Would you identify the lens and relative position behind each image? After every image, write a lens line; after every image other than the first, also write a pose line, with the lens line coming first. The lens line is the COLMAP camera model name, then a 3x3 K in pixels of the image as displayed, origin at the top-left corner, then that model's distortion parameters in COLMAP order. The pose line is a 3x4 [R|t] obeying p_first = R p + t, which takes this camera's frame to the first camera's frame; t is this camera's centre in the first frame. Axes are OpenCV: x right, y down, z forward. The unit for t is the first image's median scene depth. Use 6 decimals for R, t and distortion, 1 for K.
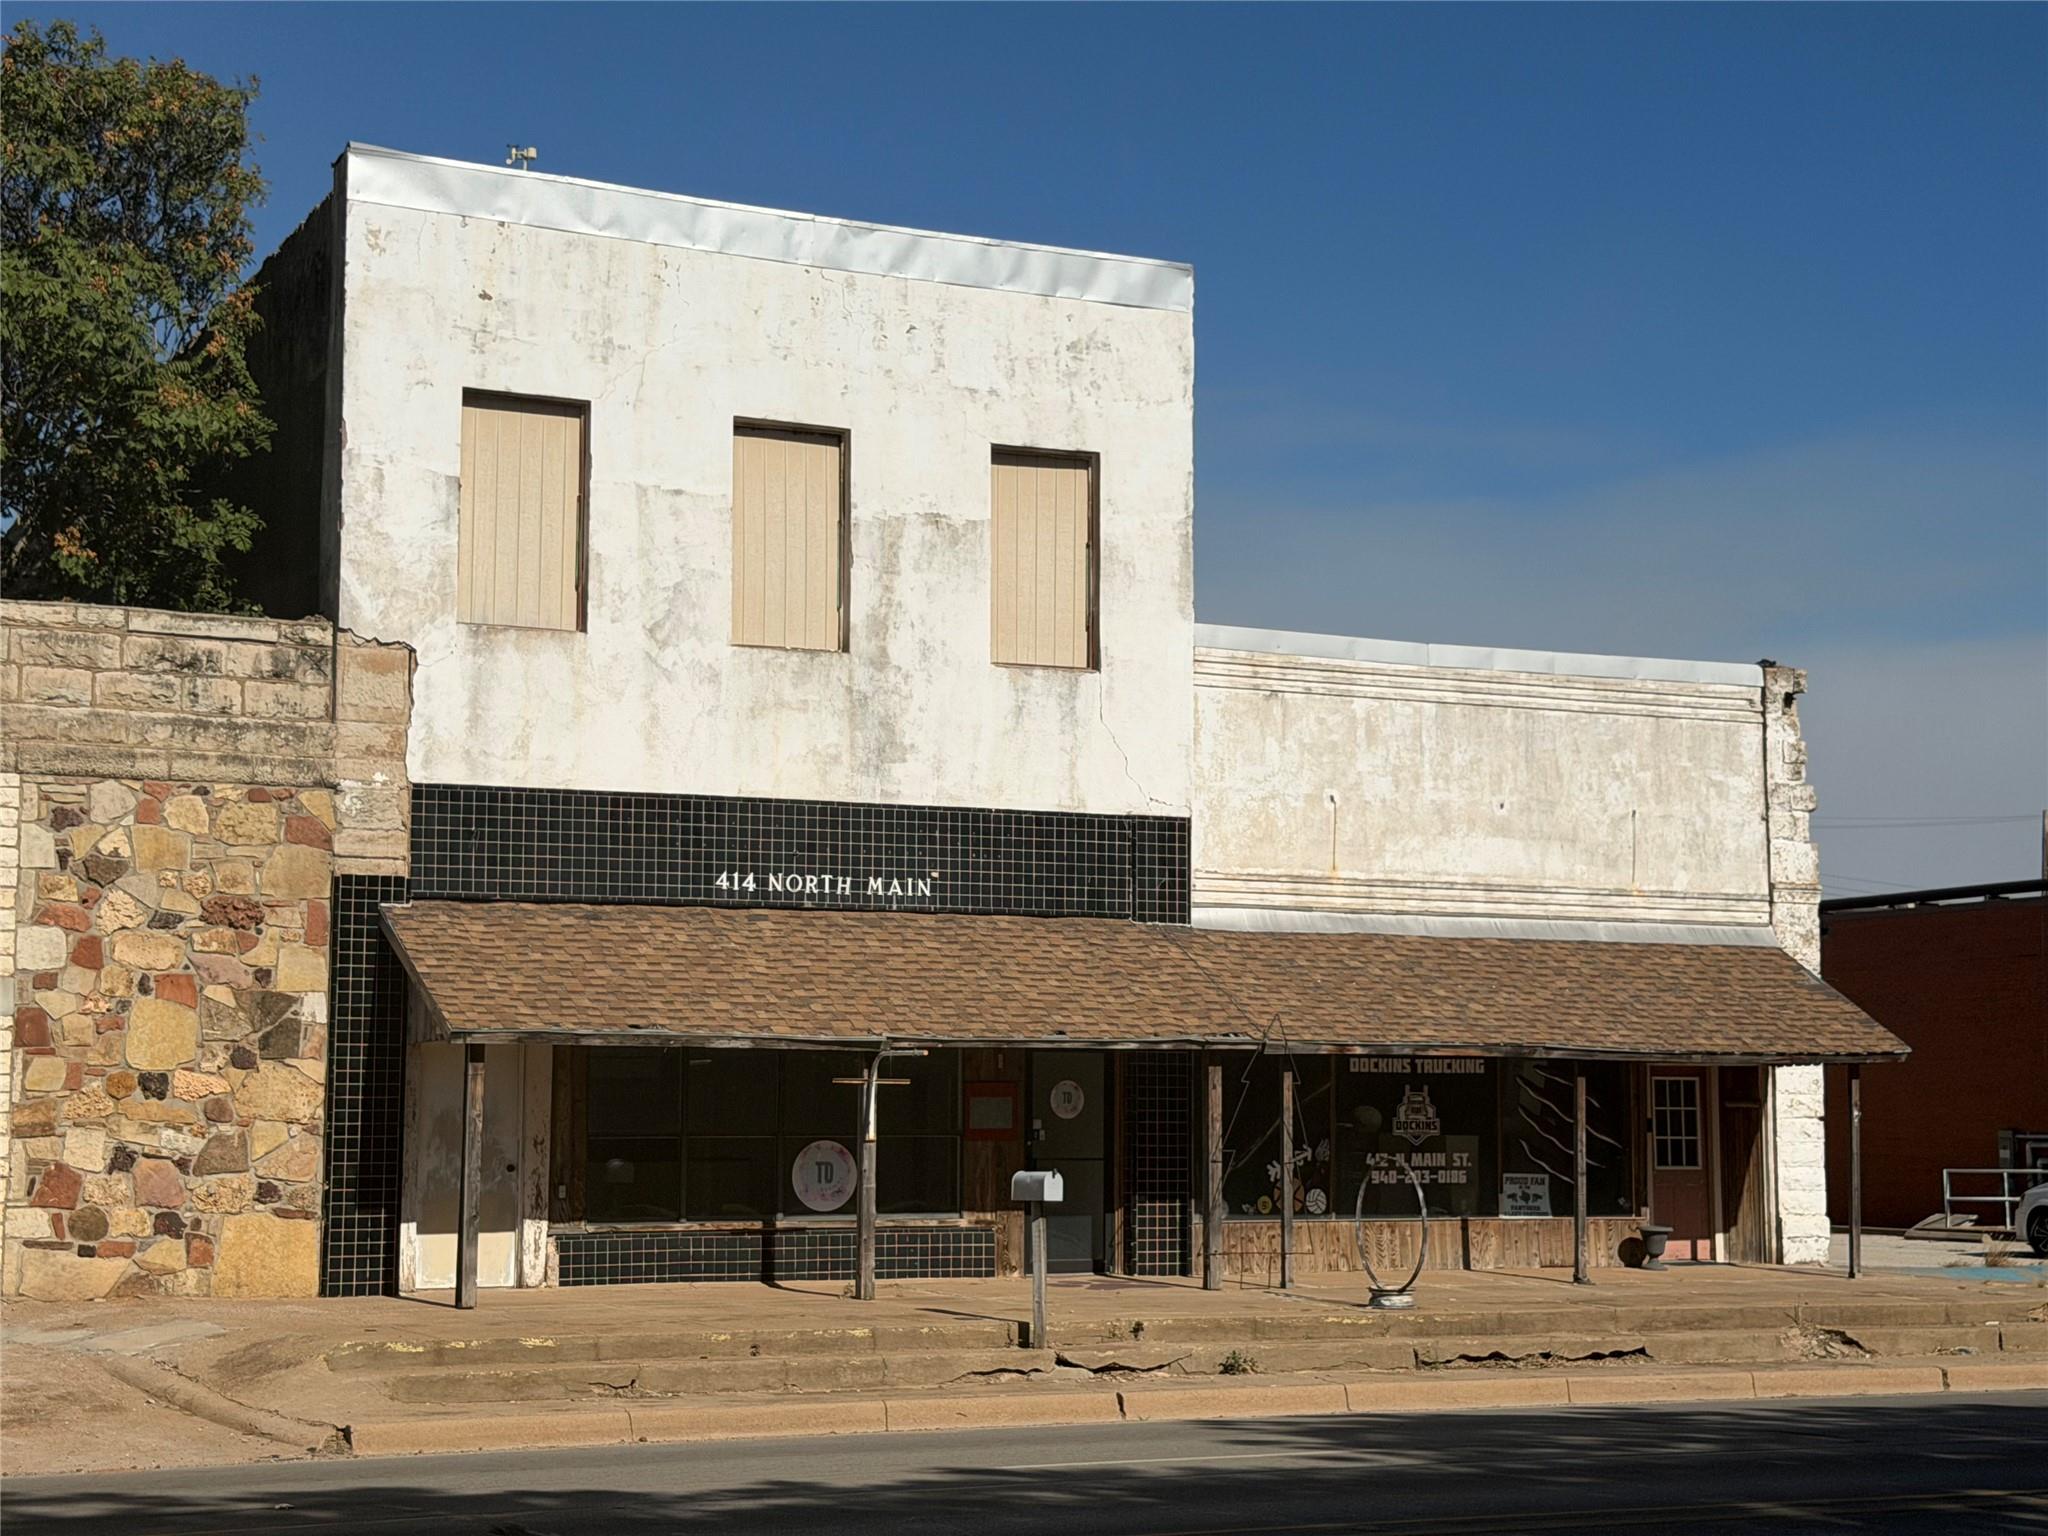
lens RADIAL K [[3297.9, 0, 1023.9], [0, 3297.9, 775.1], [0, 0, 1]] dist [0.120437, 0.000000]
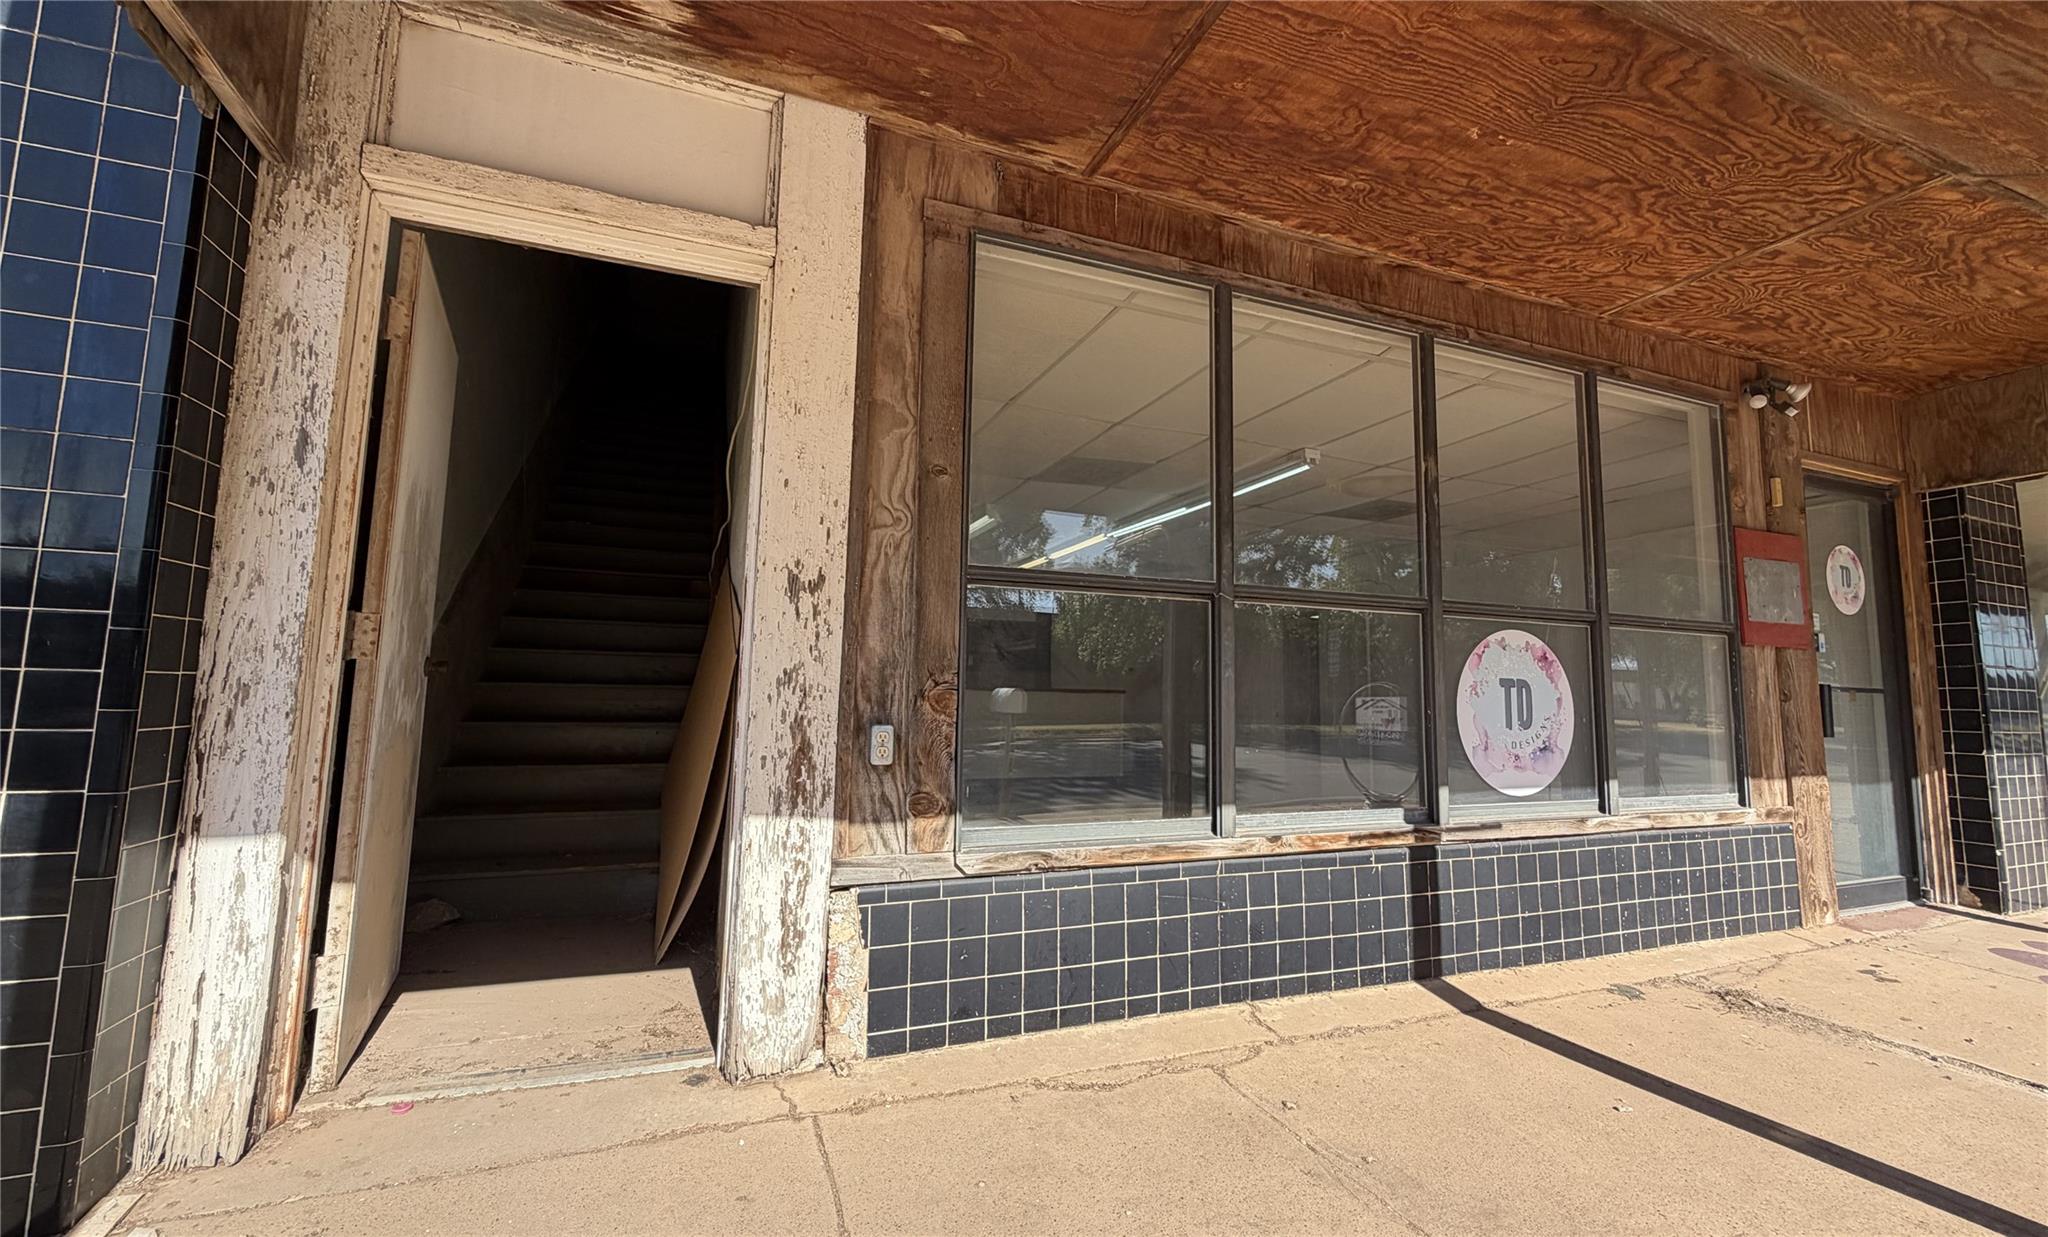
lens RADIAL K [[830.9, 0, 1018.4], [0, 830.9, 615.4], [0, 0, 1]] dist [0.000380, 0.000008]
pose [[0.996782, 0.009061, -0.079652, -0.115664], [-0.008587, 0.999943, 0.006287, 0.108429], [0.079705, -0.005583, 0.996803, 0.886152]]
